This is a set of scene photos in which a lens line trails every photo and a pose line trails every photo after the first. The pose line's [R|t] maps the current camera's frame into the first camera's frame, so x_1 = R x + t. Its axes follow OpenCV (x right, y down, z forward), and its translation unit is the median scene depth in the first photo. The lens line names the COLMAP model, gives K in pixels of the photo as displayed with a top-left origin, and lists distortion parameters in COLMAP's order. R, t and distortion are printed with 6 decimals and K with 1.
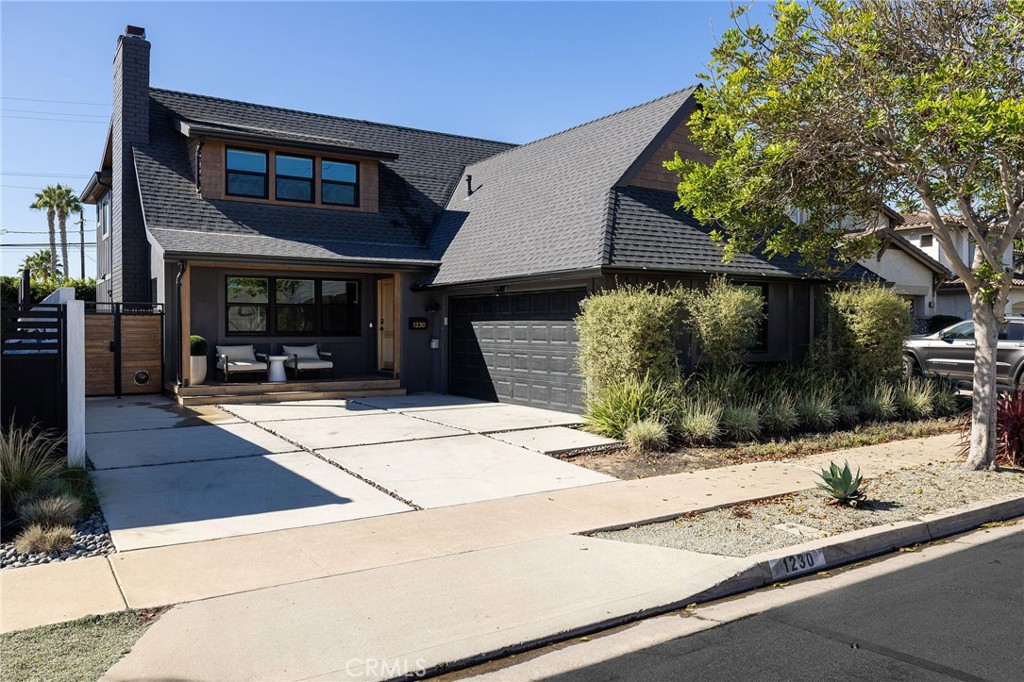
lens RADIAL K [[768.0, 0, 512.0], [0, 768.0, 341.0], [0, 0, 1]] dist [0.000048, -0.000294]
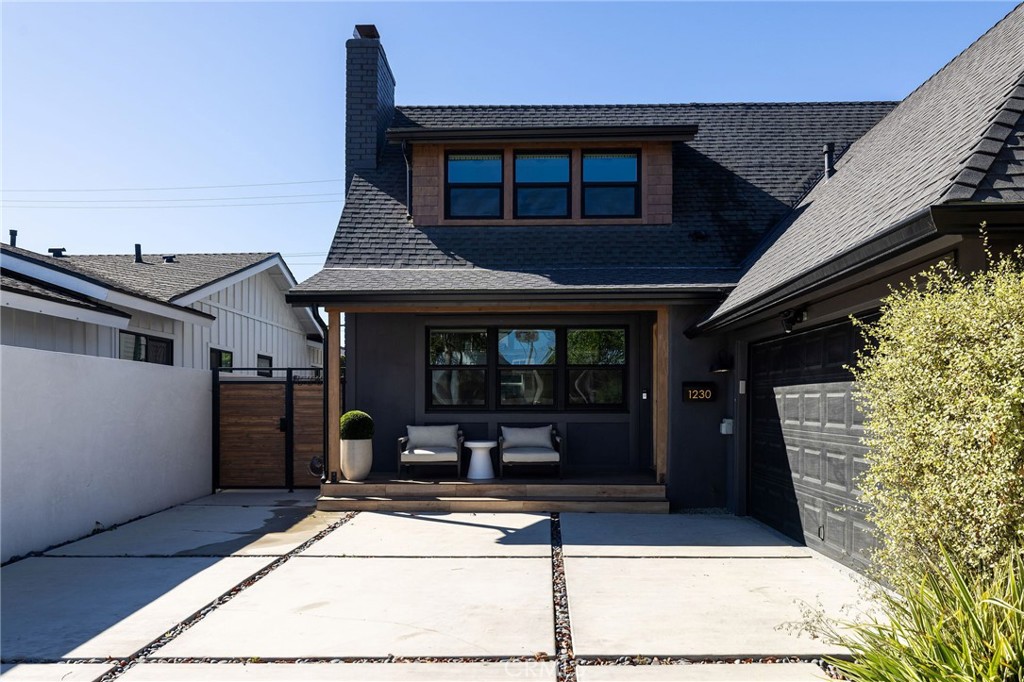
lens RADIAL K [[790.6, 0, 512.1], [0, 790.6, 404.2], [0, 0, 1]] dist [0.002549, 0.001060]
pose [[0.819373, -0.001047, -0.573259, 0.111115], [-0.008434, 0.999868, -0.013880, -0.003759], [0.573198, 0.016208, 0.819257, 0.425185]]
